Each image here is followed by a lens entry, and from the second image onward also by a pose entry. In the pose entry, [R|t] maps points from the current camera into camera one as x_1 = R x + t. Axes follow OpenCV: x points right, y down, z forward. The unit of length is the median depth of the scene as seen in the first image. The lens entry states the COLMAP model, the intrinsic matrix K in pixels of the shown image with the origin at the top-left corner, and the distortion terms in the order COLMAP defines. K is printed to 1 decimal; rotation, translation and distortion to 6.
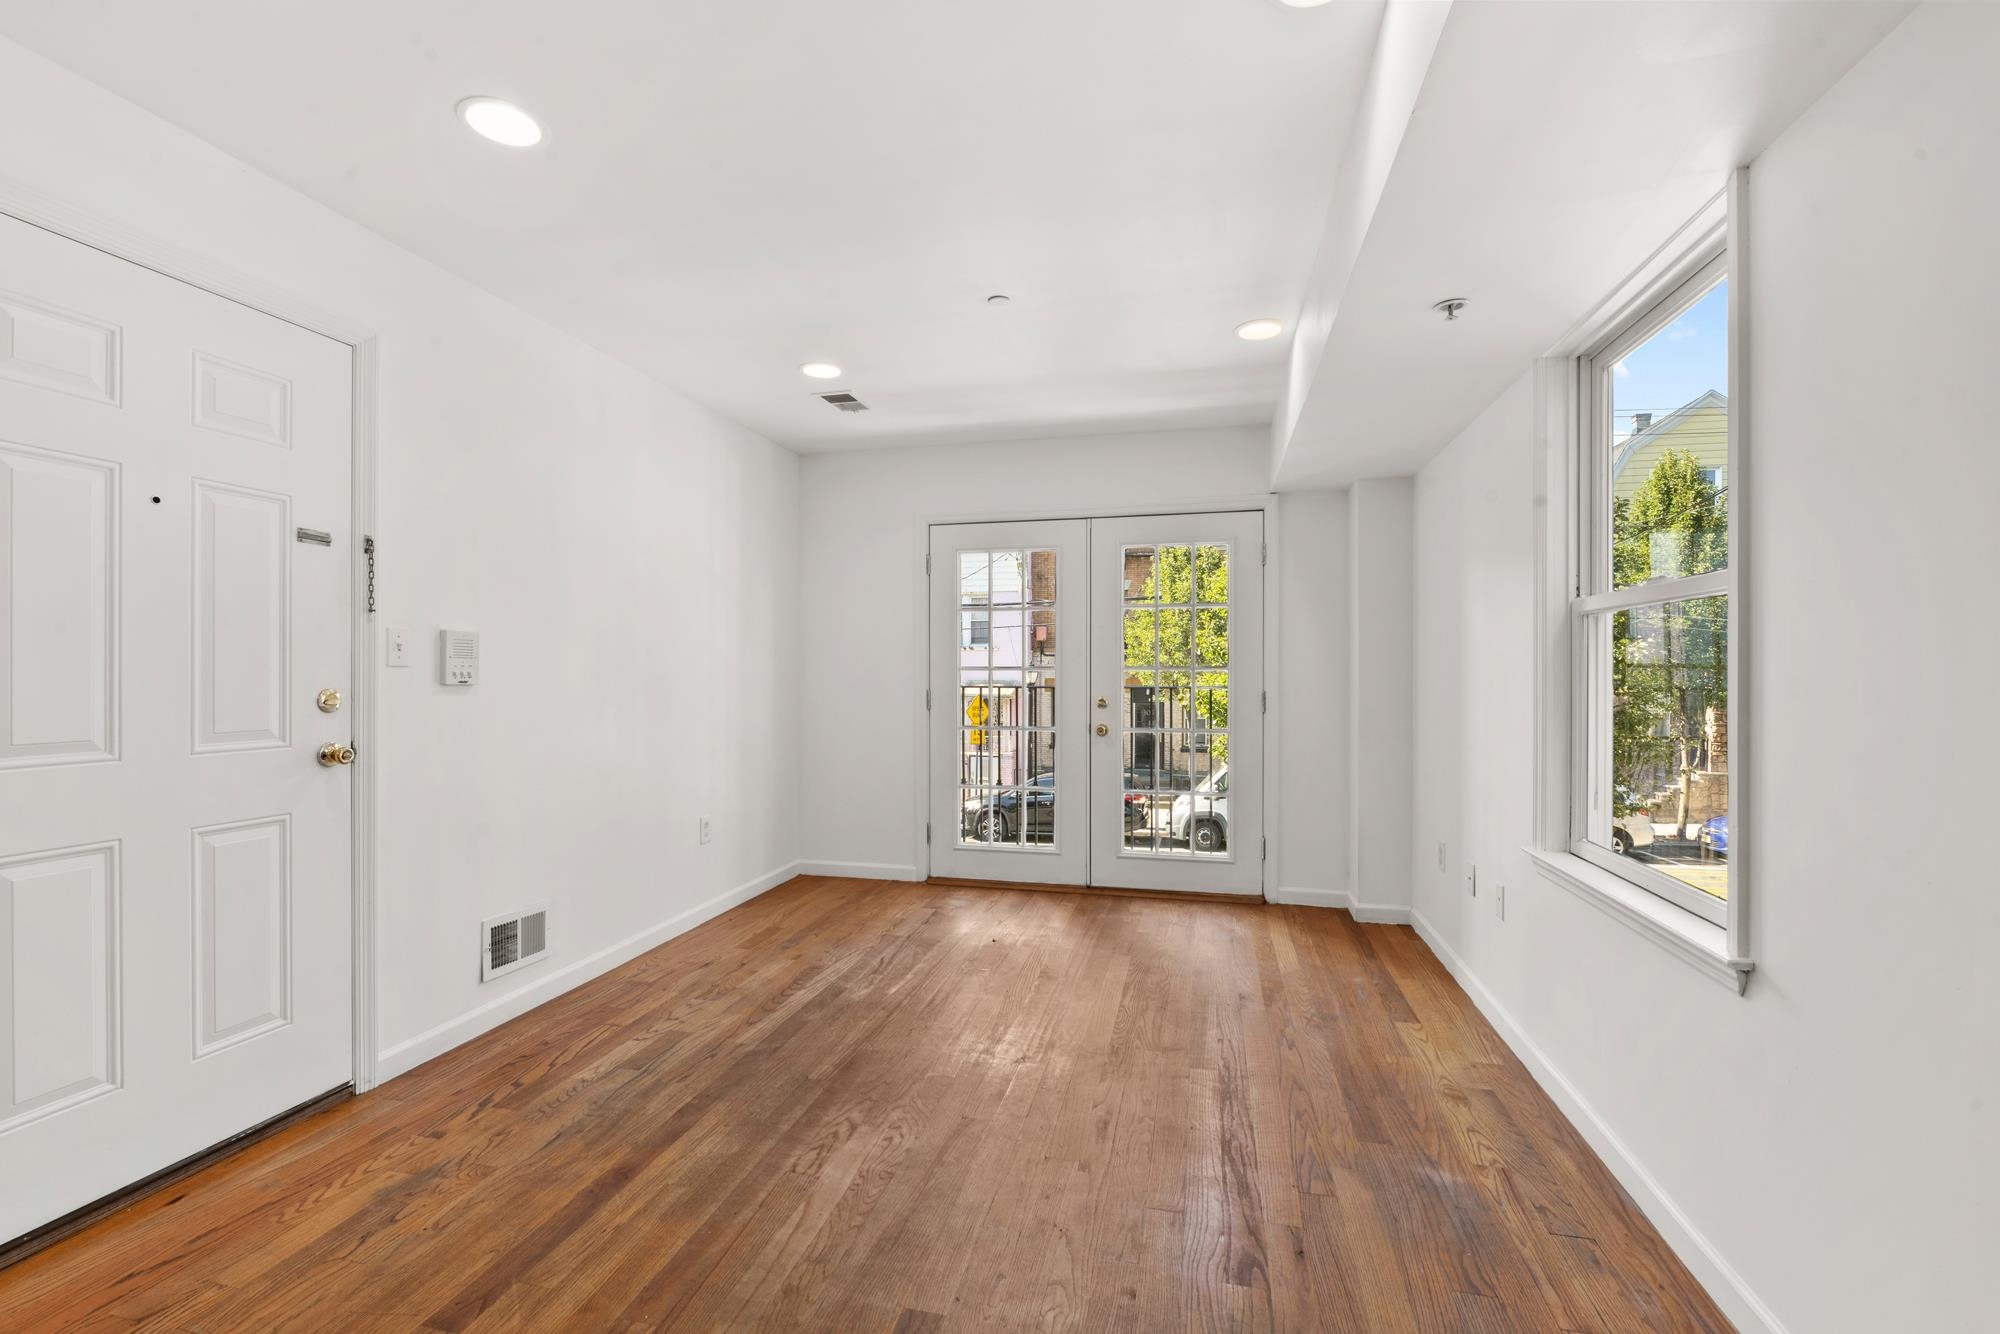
lens RADIAL K [[864.1, 0, 994.4], [0, 864.1, 675.5], [0, 0, 1]] dist [-0.008648, -0.000669]
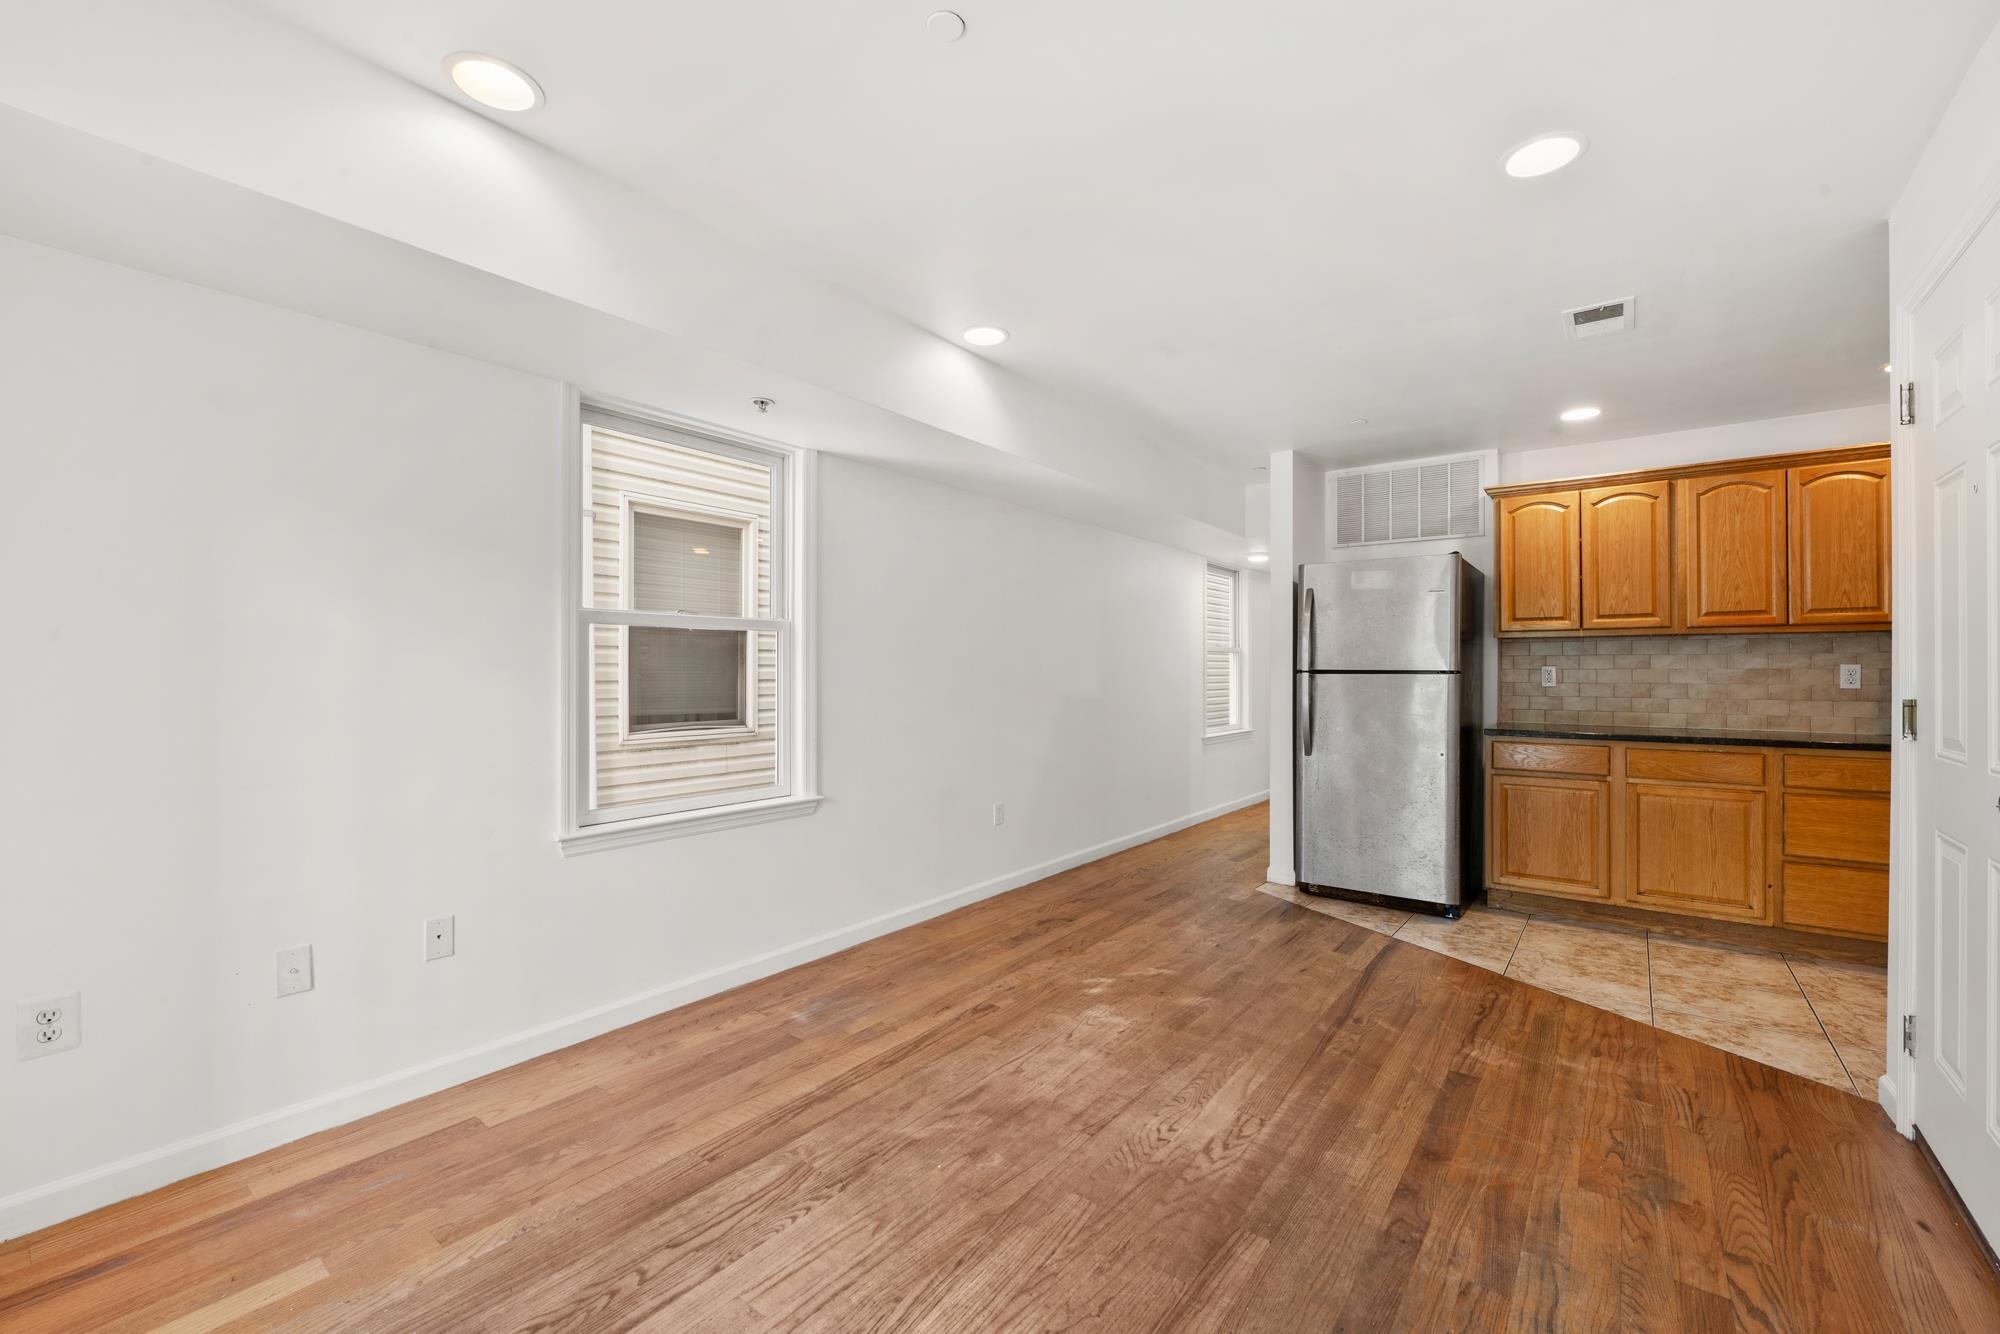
lens RADIAL K [[810.3, 0, 1012.5], [0, 810.3, 675.6], [0, 0, 1]] dist [-0.007316, -0.001309]
pose [[-0.918124, -0.004308, 0.396269, -0.263727], [0.000186, 0.999936, 0.011300, -0.009003], [-0.396292, 0.010448, -0.918065, 1.574943]]
